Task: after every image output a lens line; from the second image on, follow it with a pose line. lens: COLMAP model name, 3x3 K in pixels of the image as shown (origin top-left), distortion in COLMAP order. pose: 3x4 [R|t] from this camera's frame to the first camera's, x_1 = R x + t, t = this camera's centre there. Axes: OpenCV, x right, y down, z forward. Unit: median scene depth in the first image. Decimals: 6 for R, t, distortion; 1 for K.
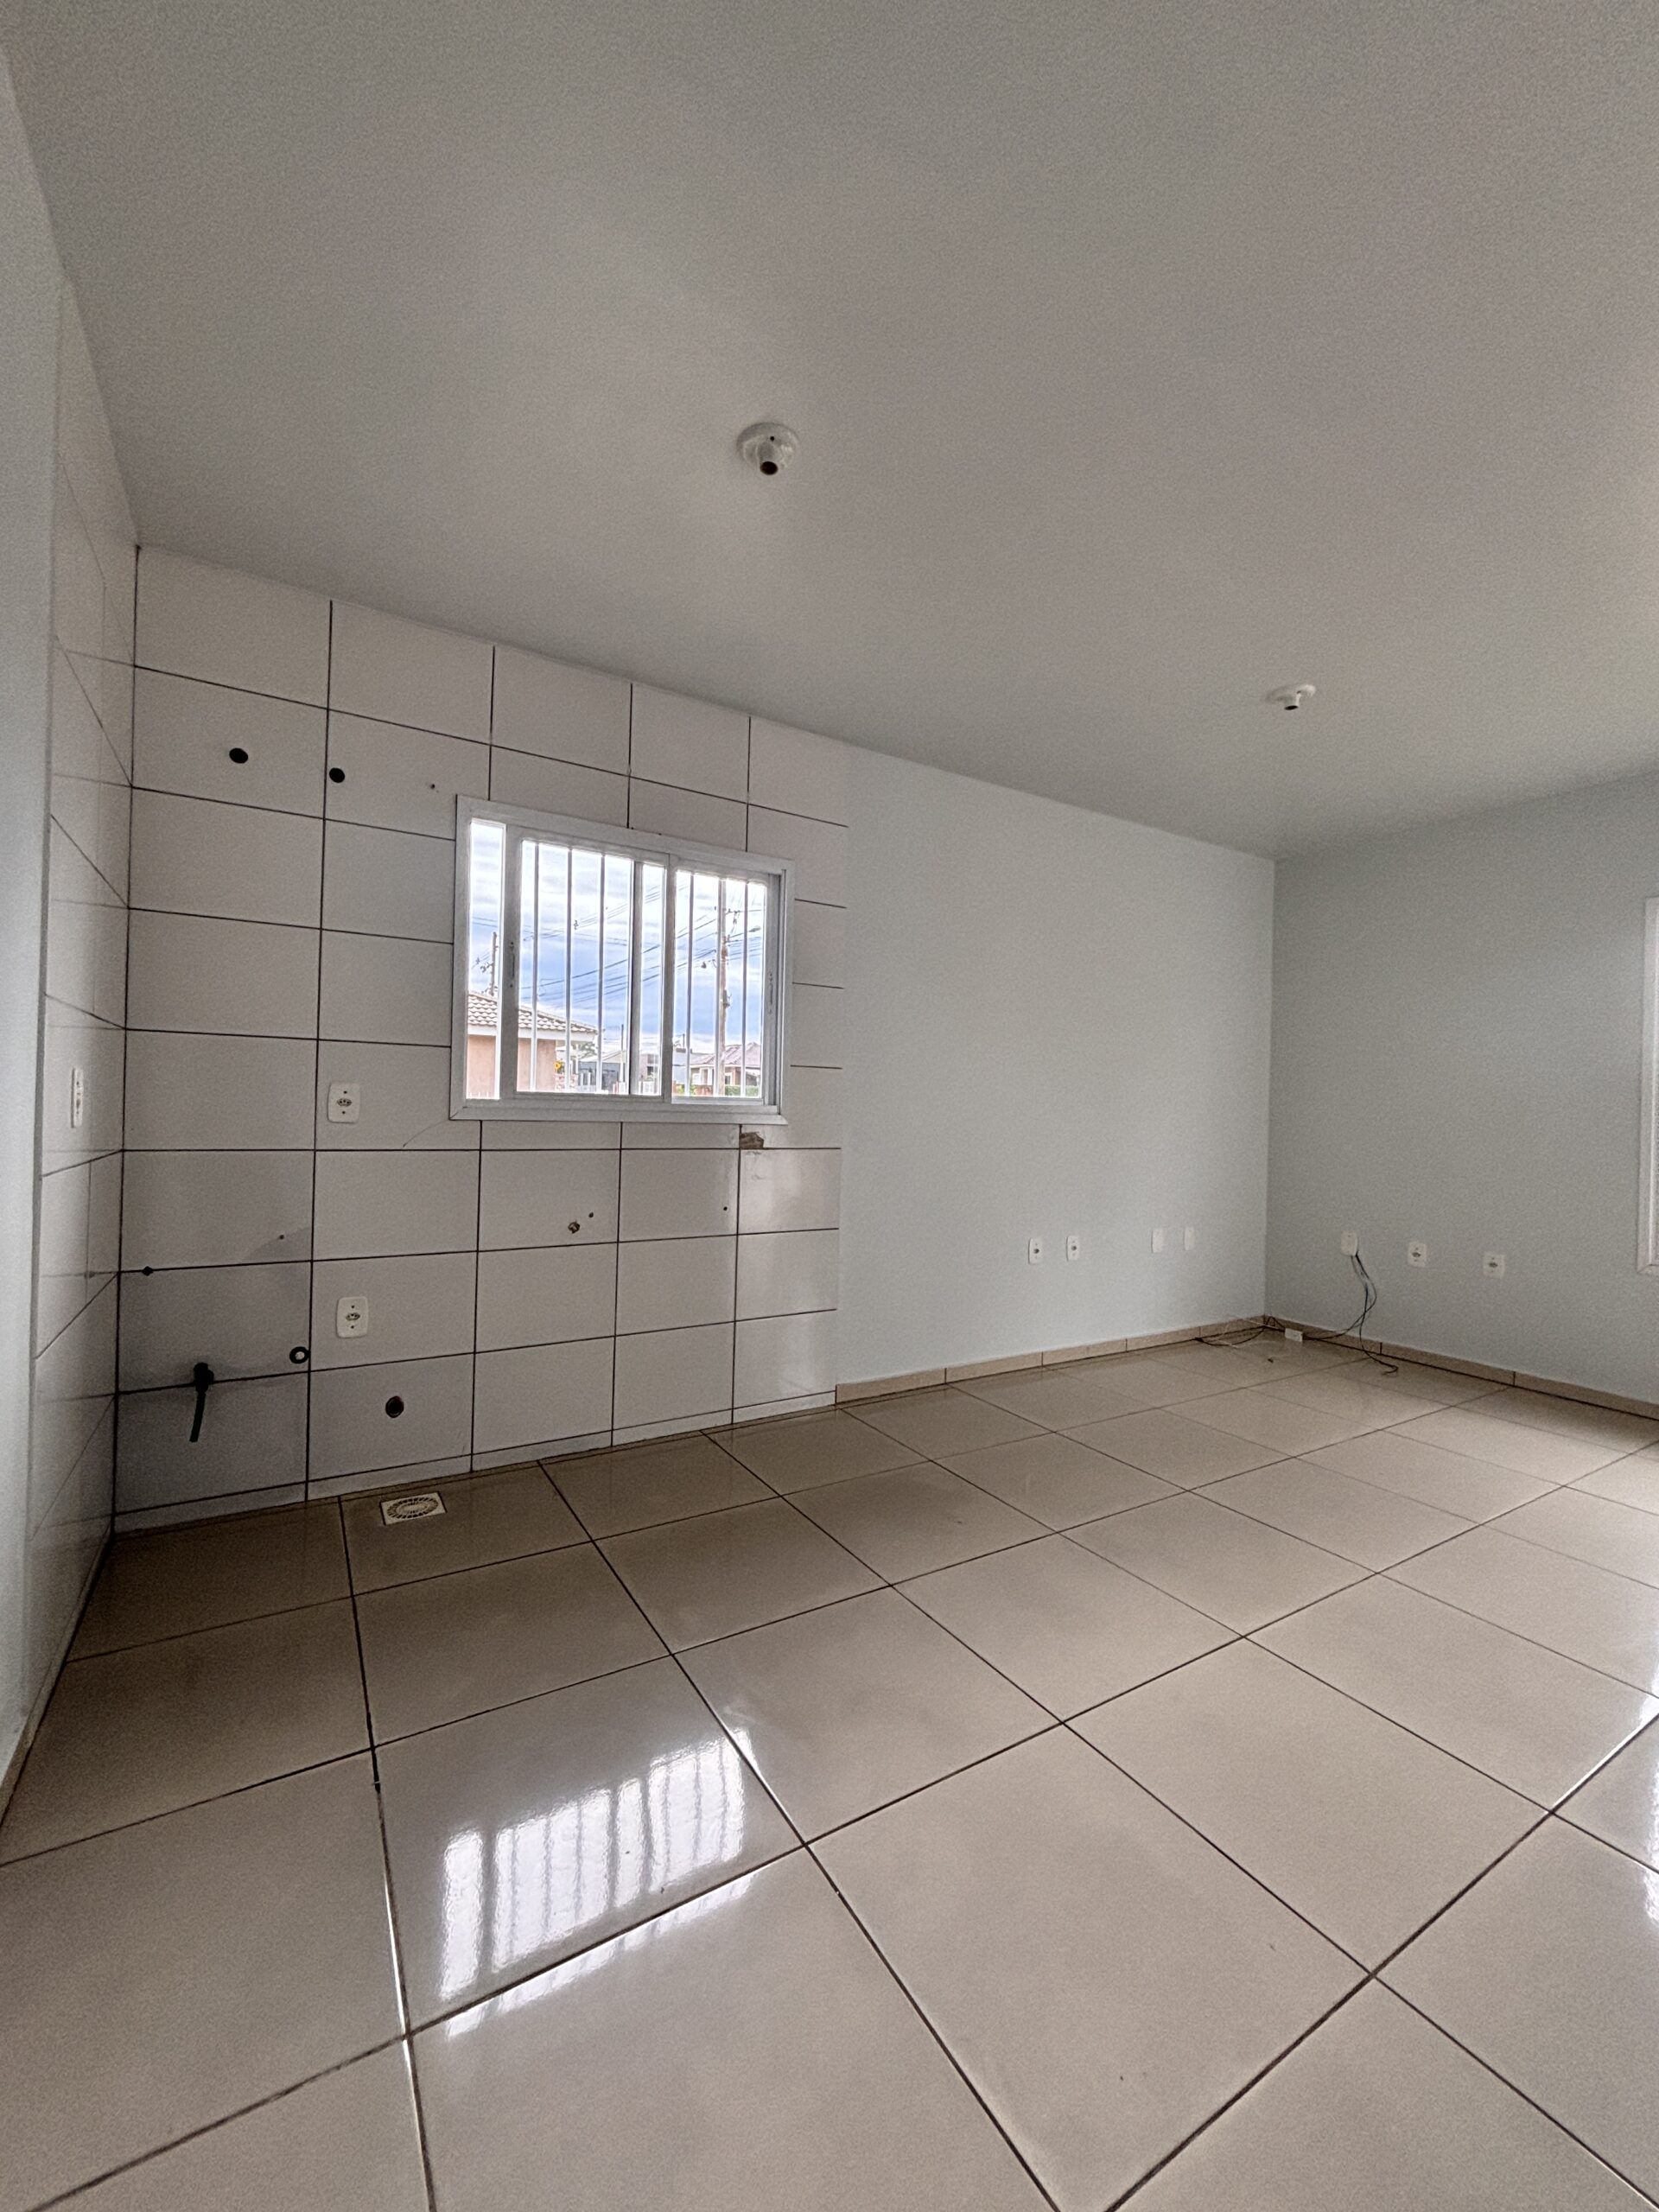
lens RADIAL K [[884.4, 0, 829.5], [0, 884.4, 1106.0], [0, 0, 1]] dist [-0.001607, -0.000353]
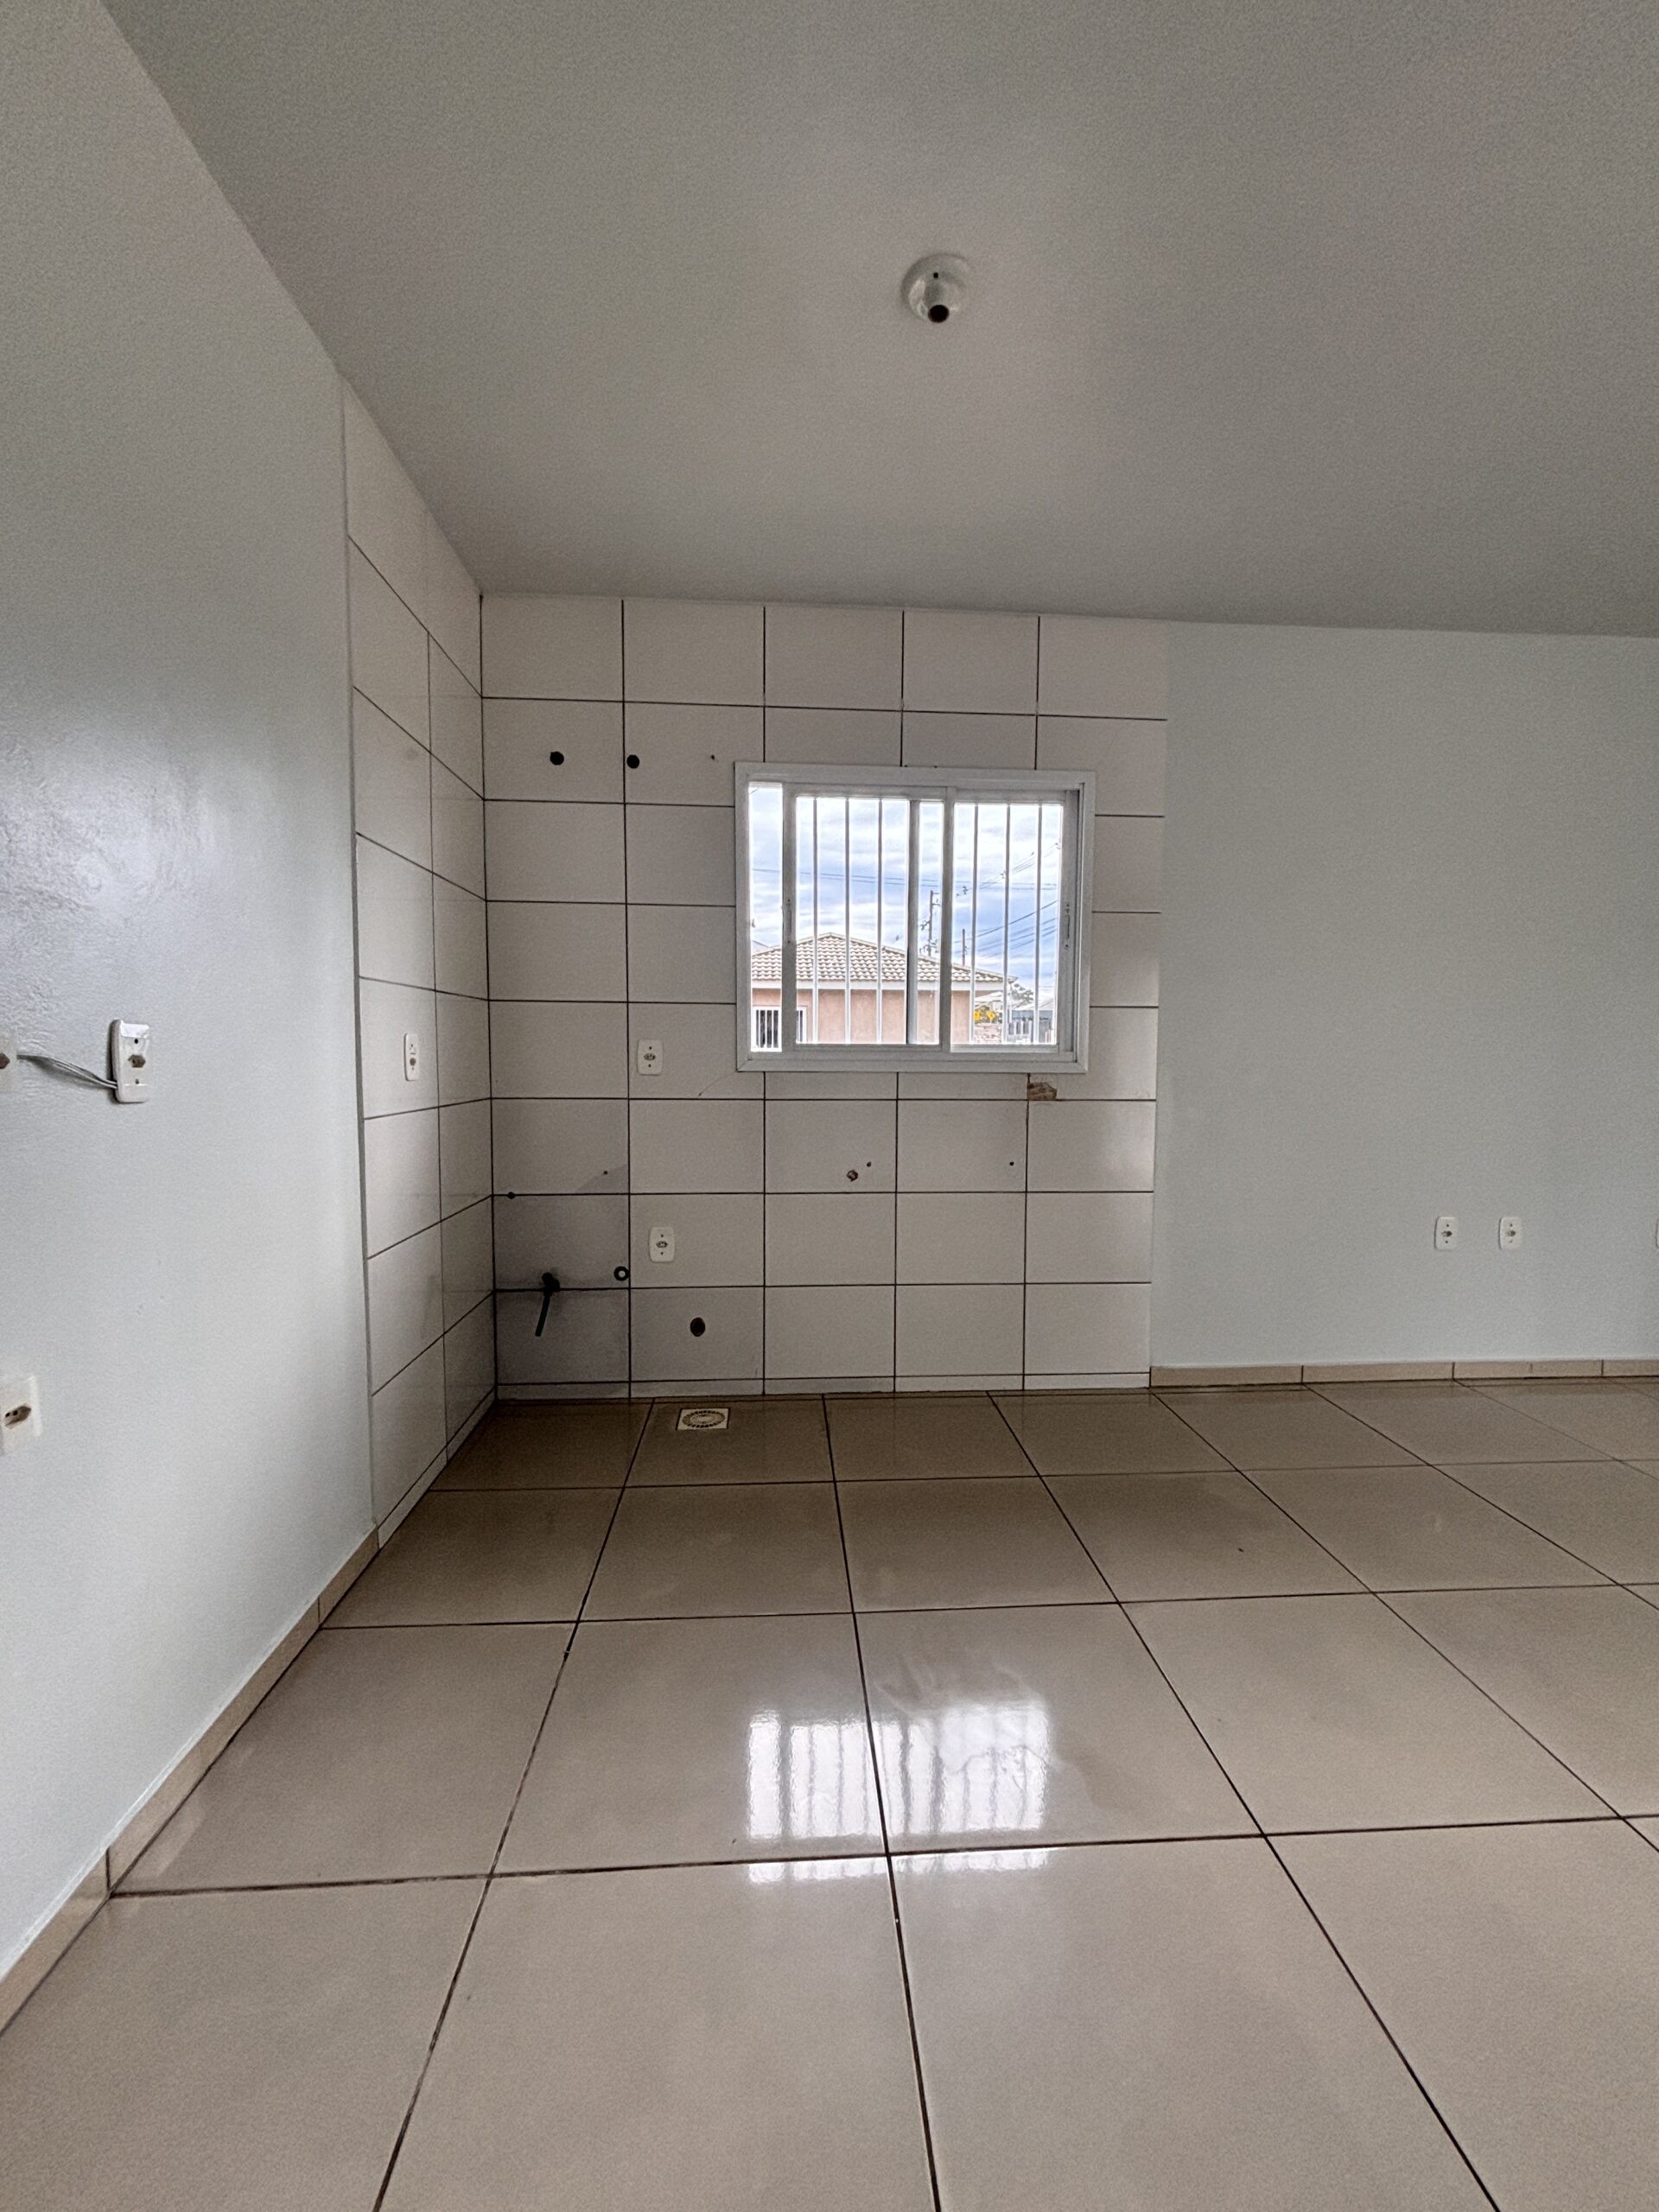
lens RADIAL K [[884.3, 0, 829.5], [0, 884.3, 1106.0], [0, 0, 1]] dist [0.032230, -0.028904]
pose [[0.885403, 0.010157, -0.464714, 0.169771], [0.017226, 0.998357, 0.054641, 0.000703], [0.464506, -0.056384, 0.883773, 0.093673]]
